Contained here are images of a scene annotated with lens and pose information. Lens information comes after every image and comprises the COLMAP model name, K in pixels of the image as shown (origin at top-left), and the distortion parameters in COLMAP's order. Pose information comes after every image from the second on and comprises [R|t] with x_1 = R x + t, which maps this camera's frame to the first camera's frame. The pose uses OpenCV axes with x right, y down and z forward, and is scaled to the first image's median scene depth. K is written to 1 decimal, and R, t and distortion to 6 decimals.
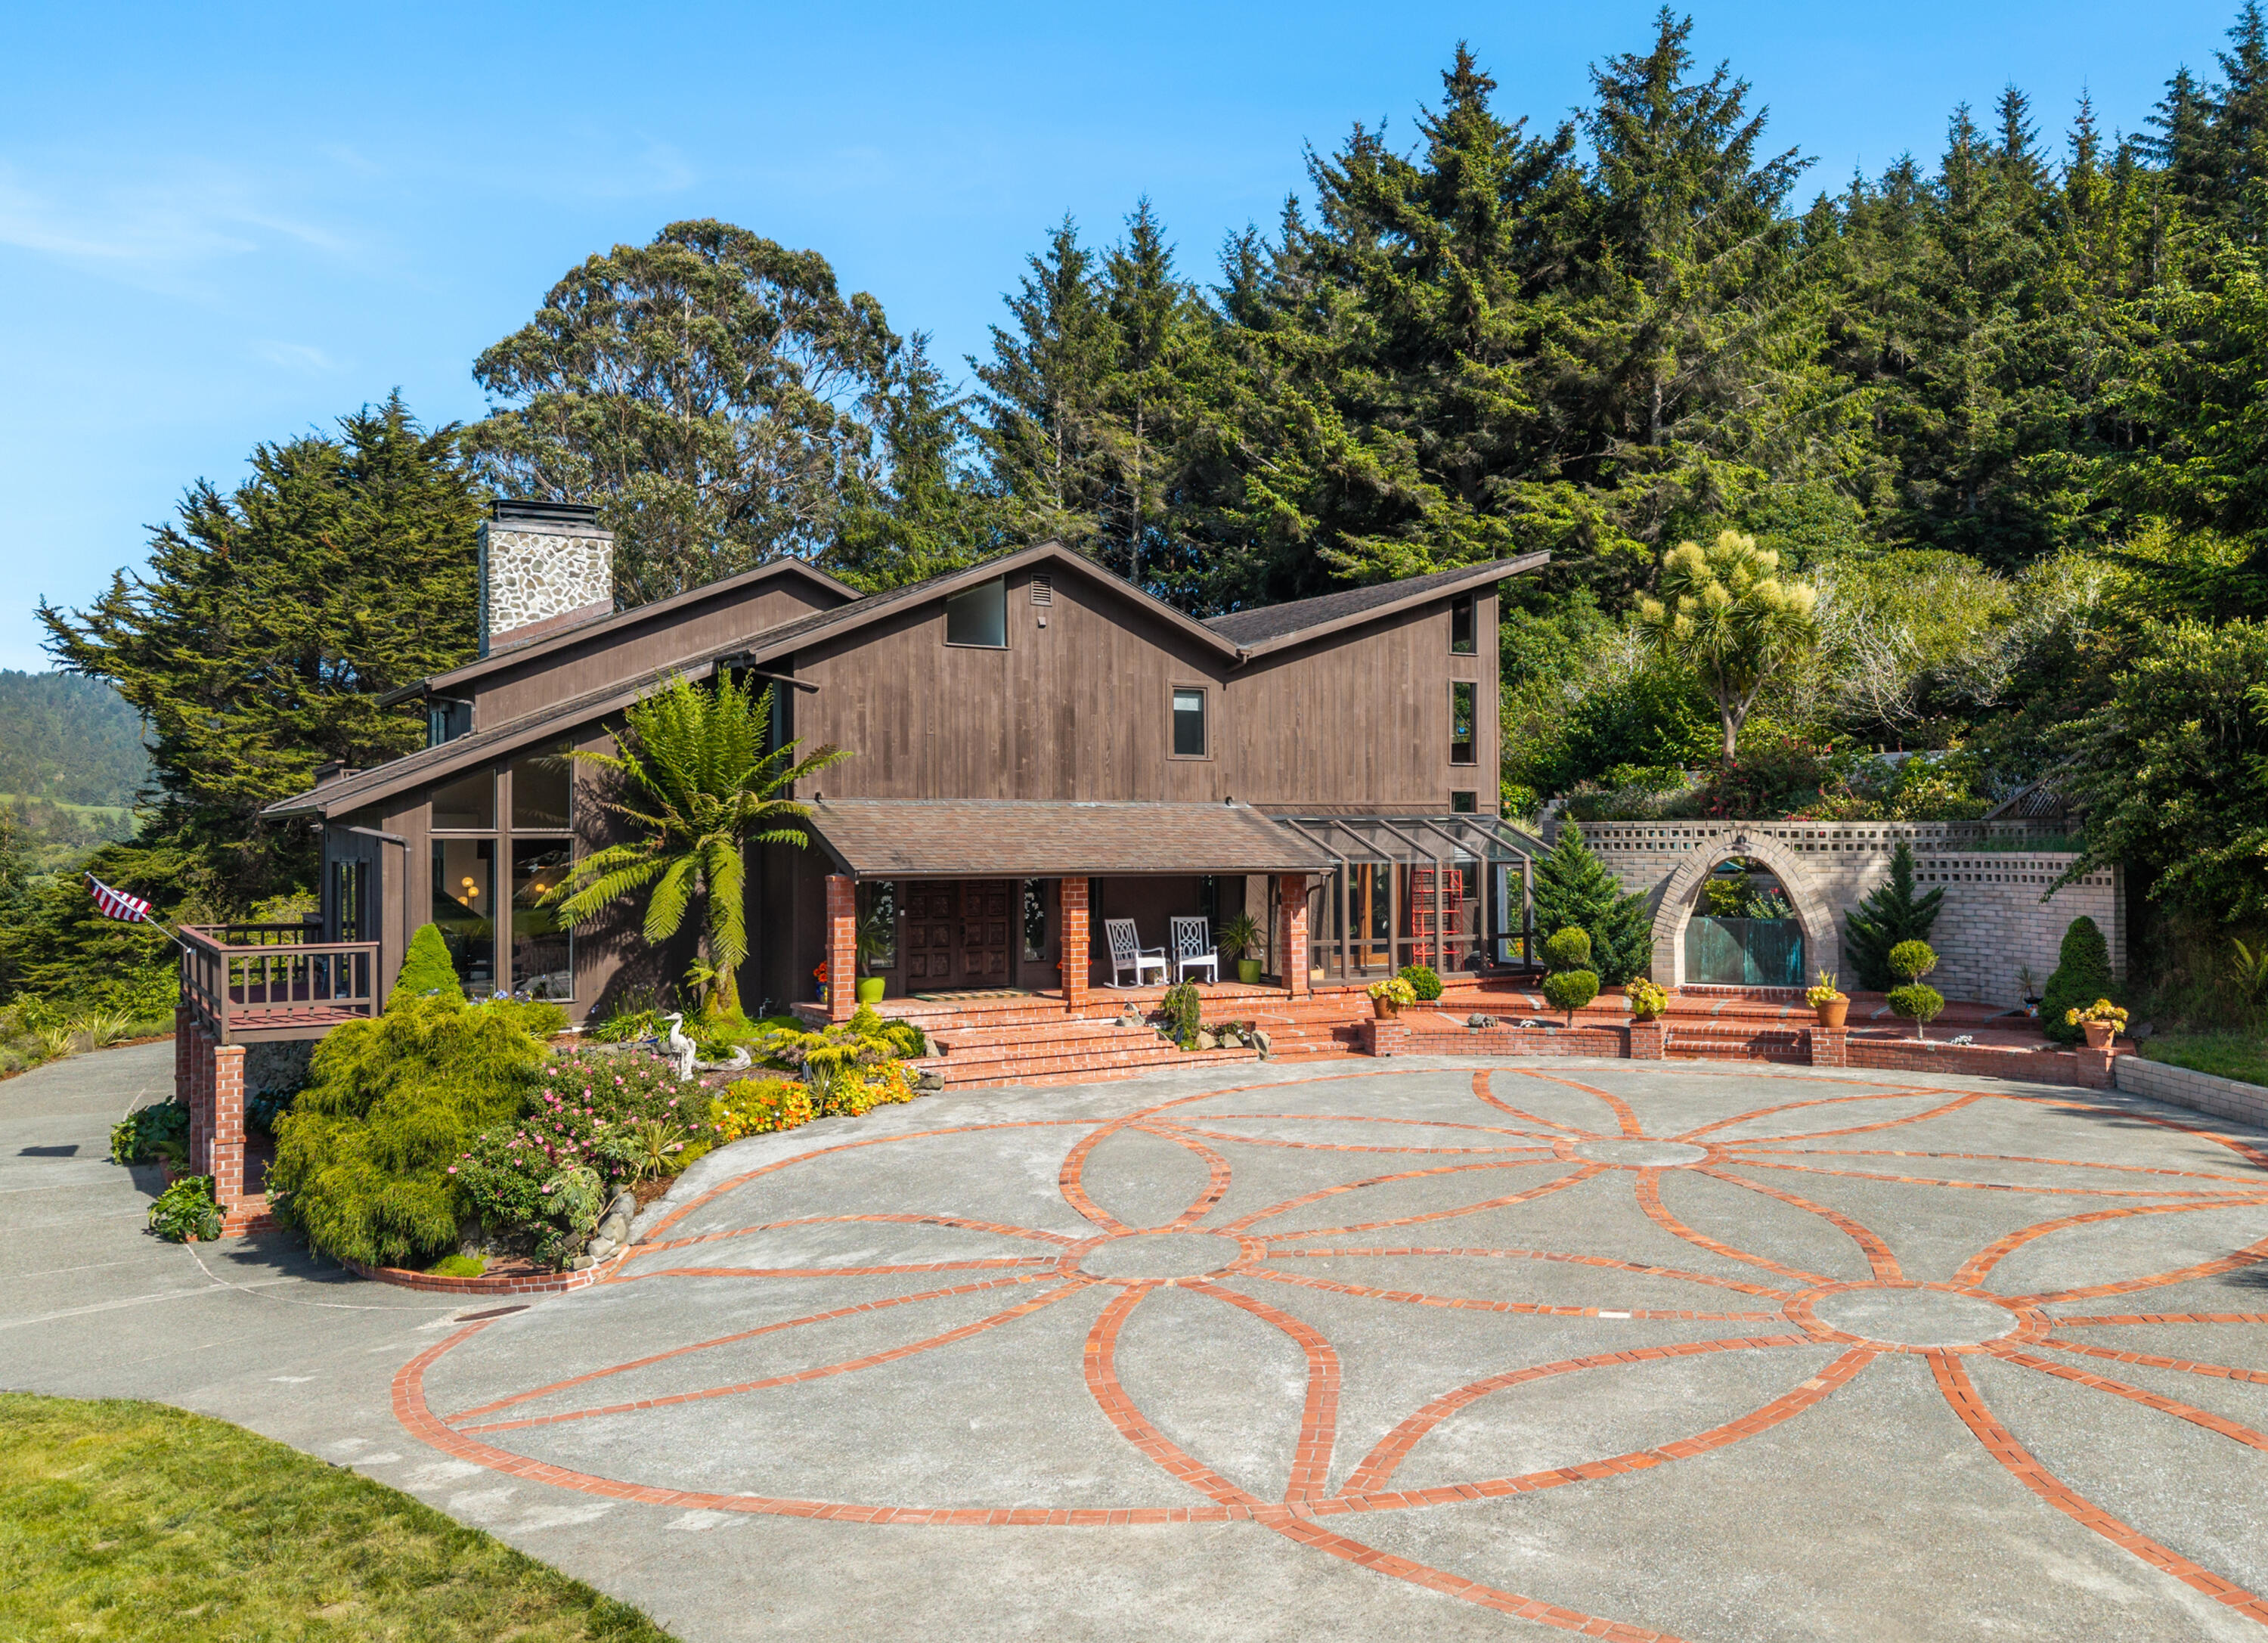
lens RADIAL K [[1844.0, 0, 1225.3], [0, 1844.0, 828.6], [0, 0, 1]] dist [0.093436, -0.136967]
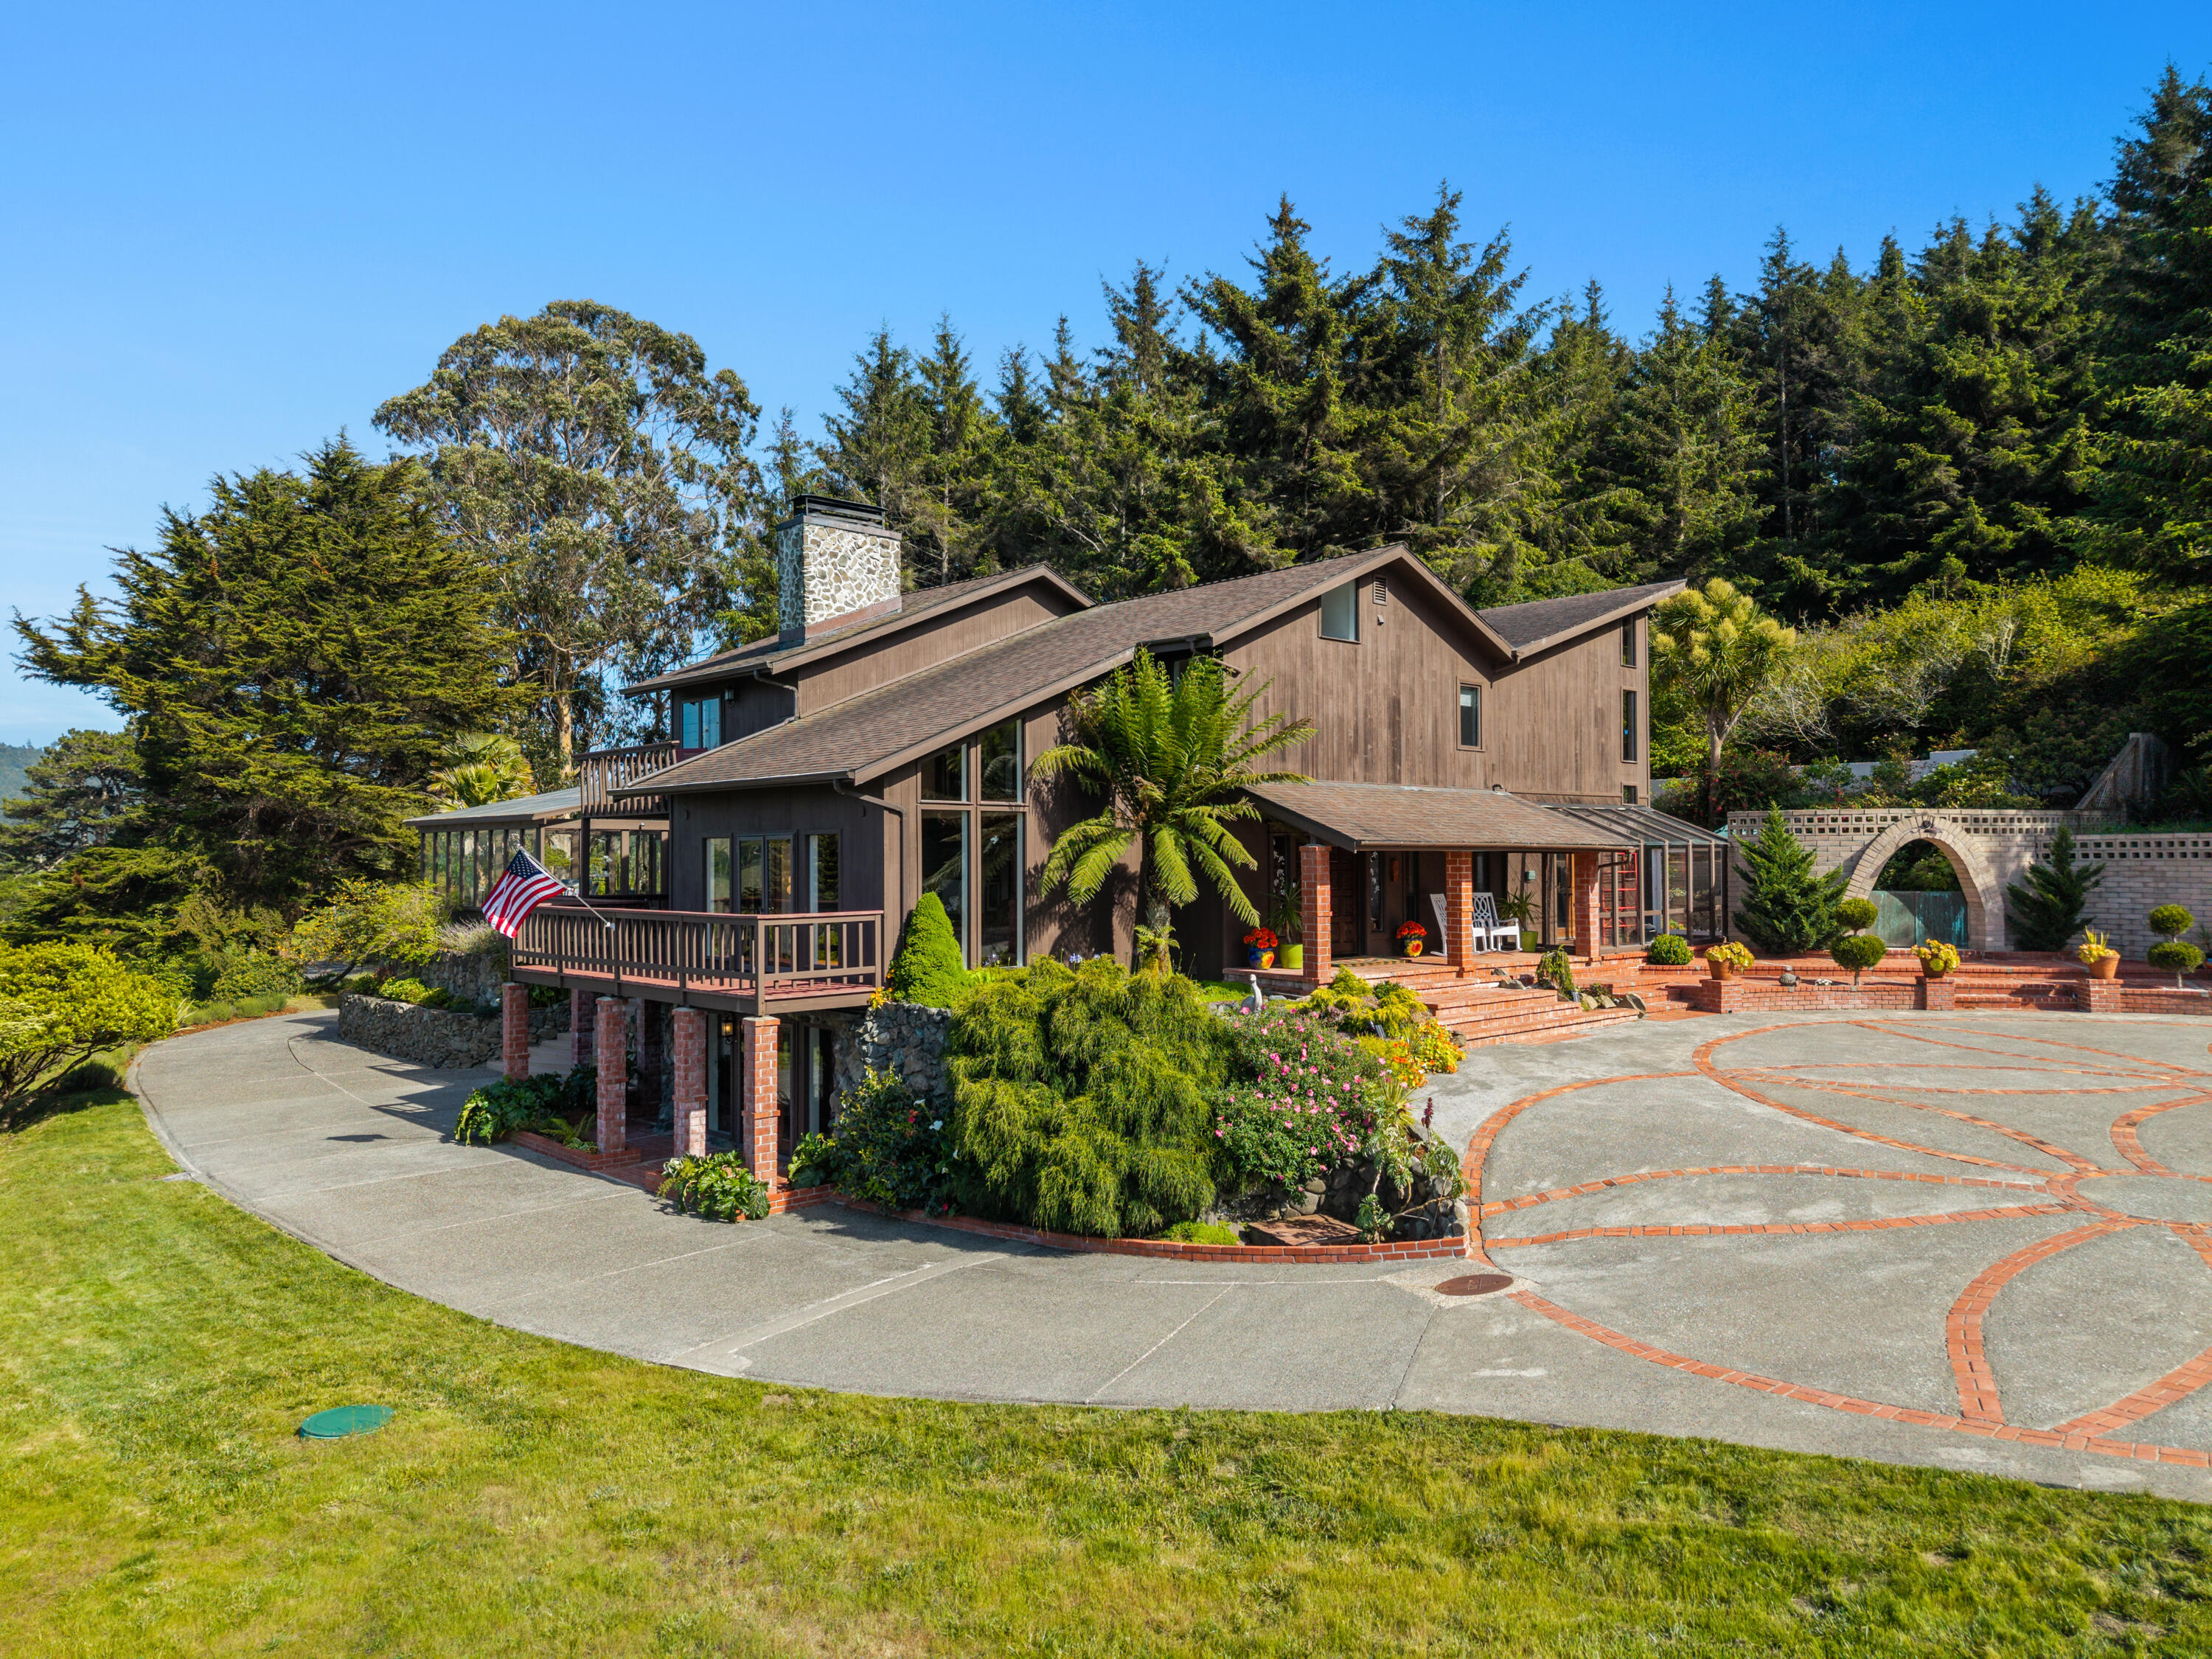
lens RADIAL K [[1479.0, 0, 1106.0], [0, 1479.0, 829.5], [0, 0, 1]] dist [0.083238, -0.156163]
pose [[0.983156, 0.004220, 0.182719, -0.362228], [-0.001714, 0.999902, -0.013872, 0.020873], [-0.182760, 0.013325, 0.983067, 0.148130]]
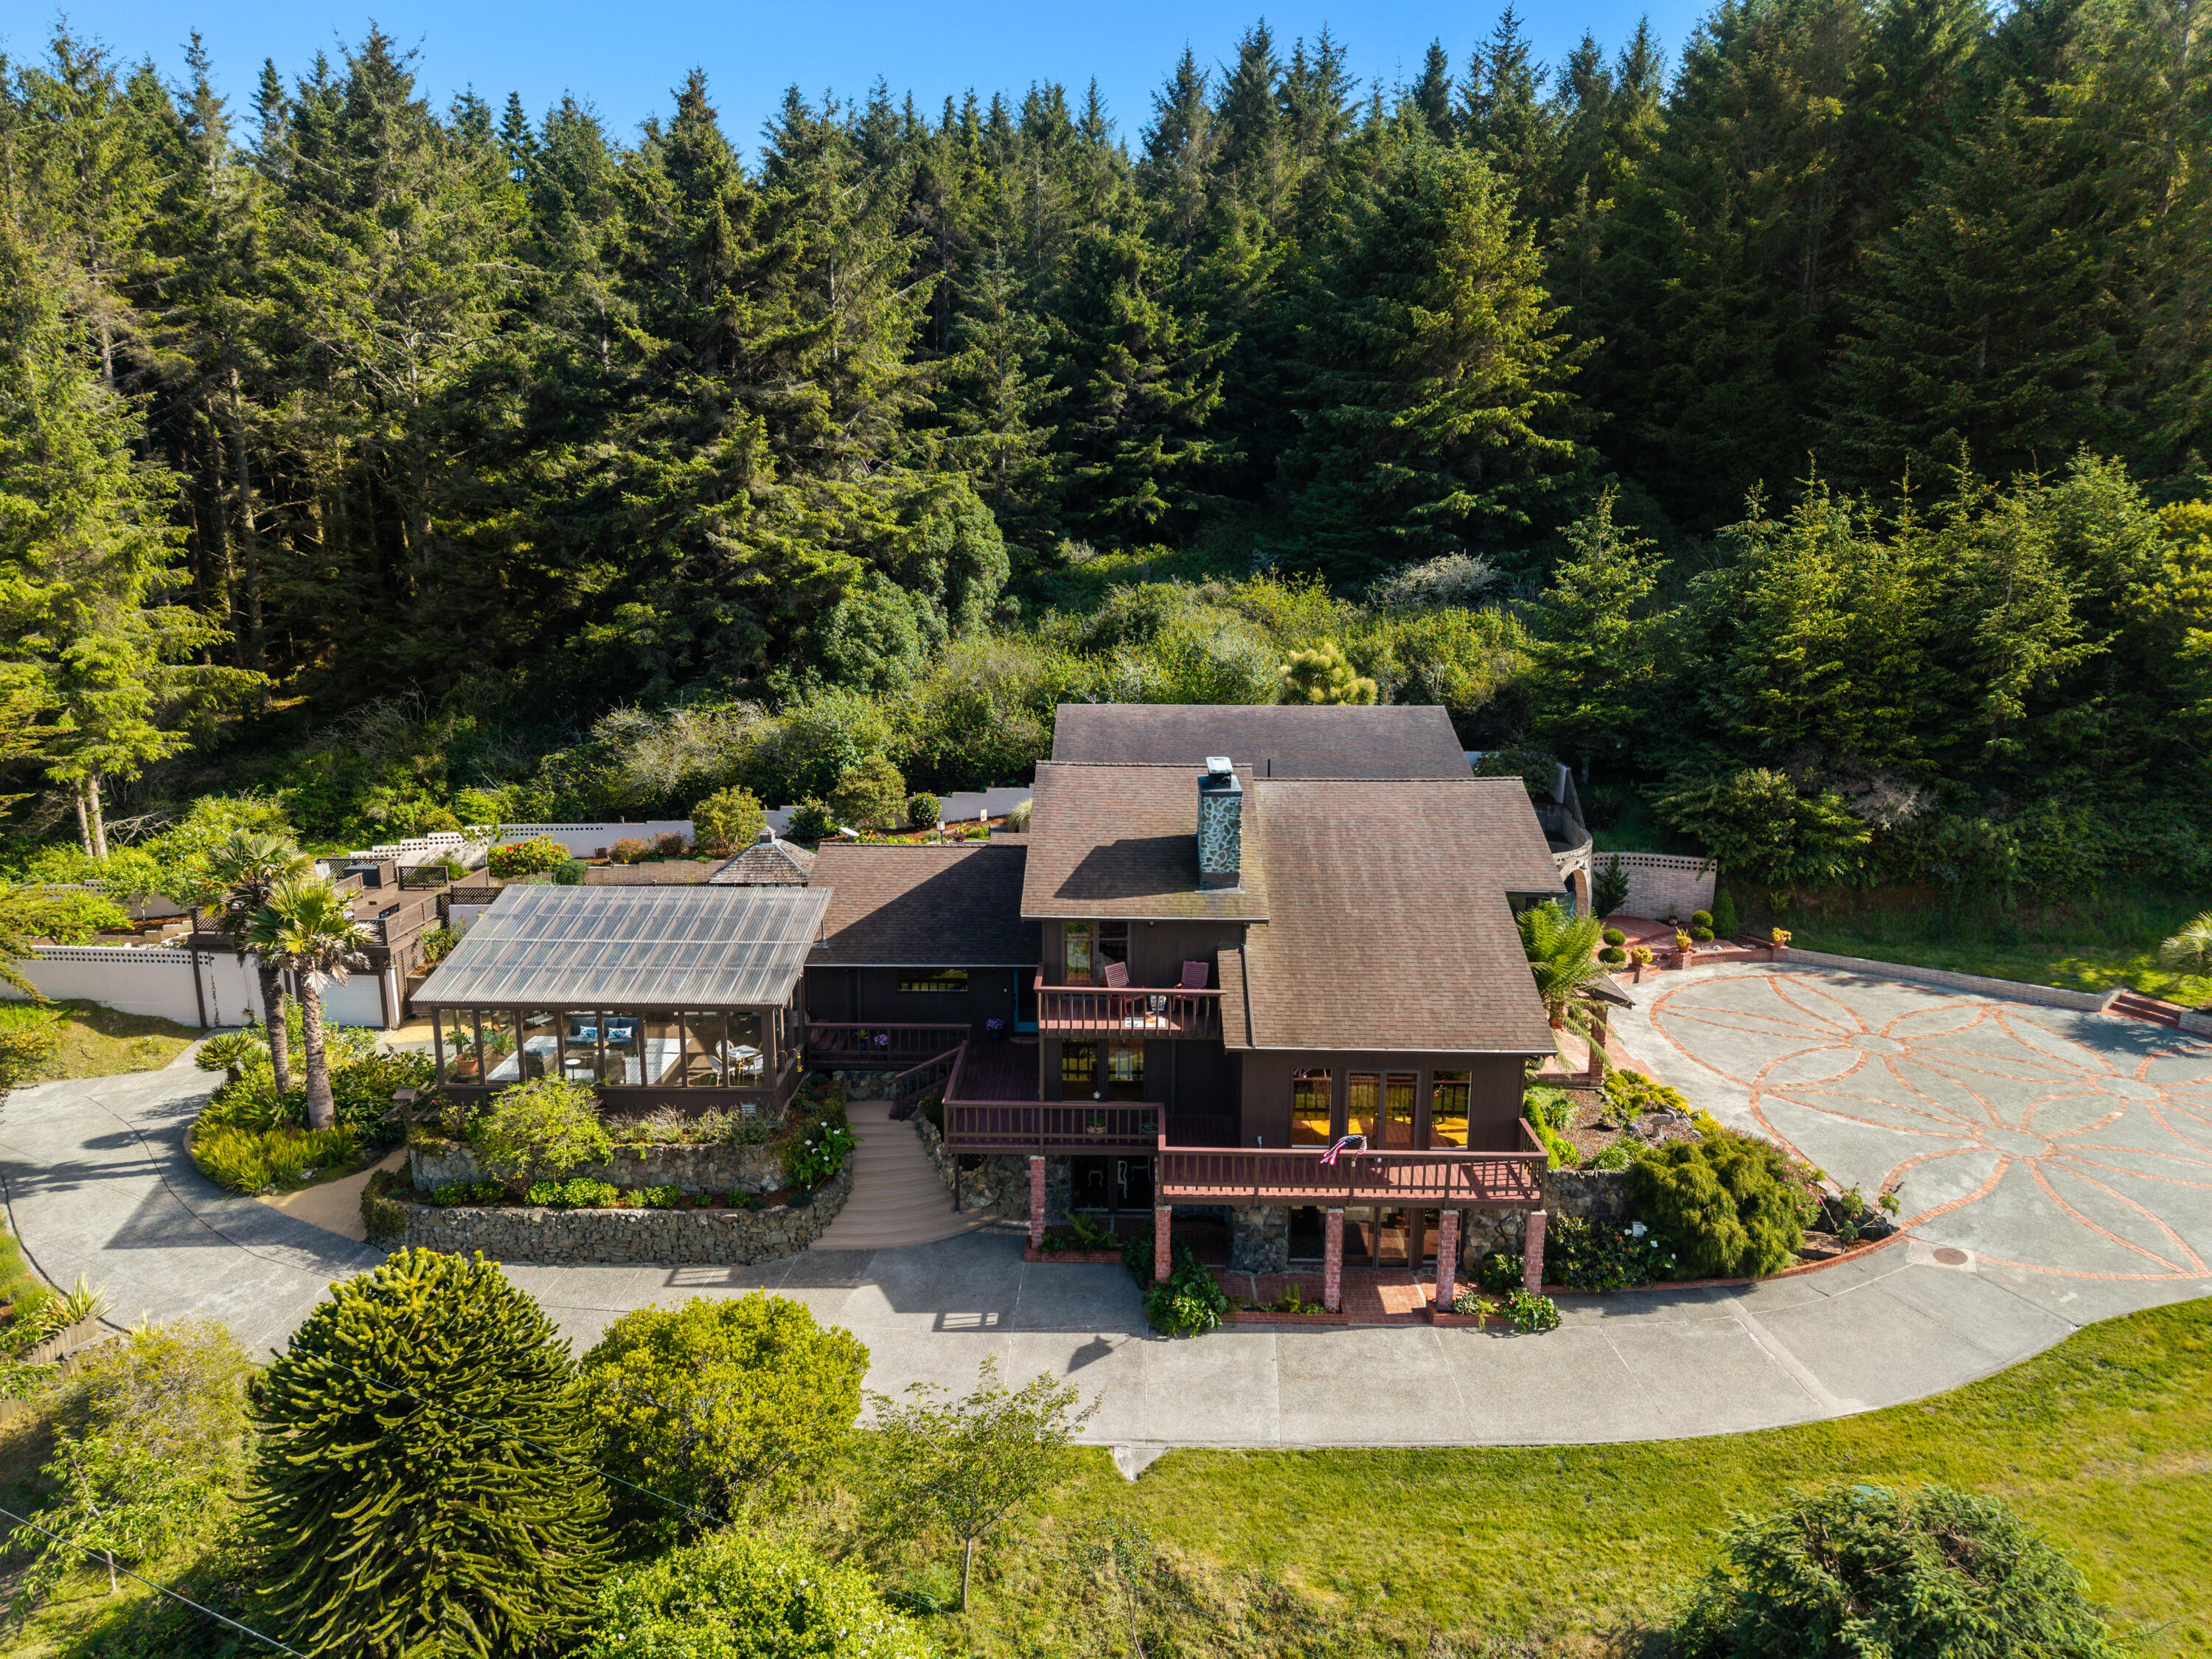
lens RADIAL K [[1489.2, 0, 1116.4], [0, 1489.2, 829.9], [0, 0, 1]] dist [0.028019, -0.001249]
pose [[0.543126, -0.176153, 0.820966, -1.298908], [-0.012494, 0.975942, 0.217671, -0.371494], [-0.839558, -0.128480, 0.527859, 0.483185]]
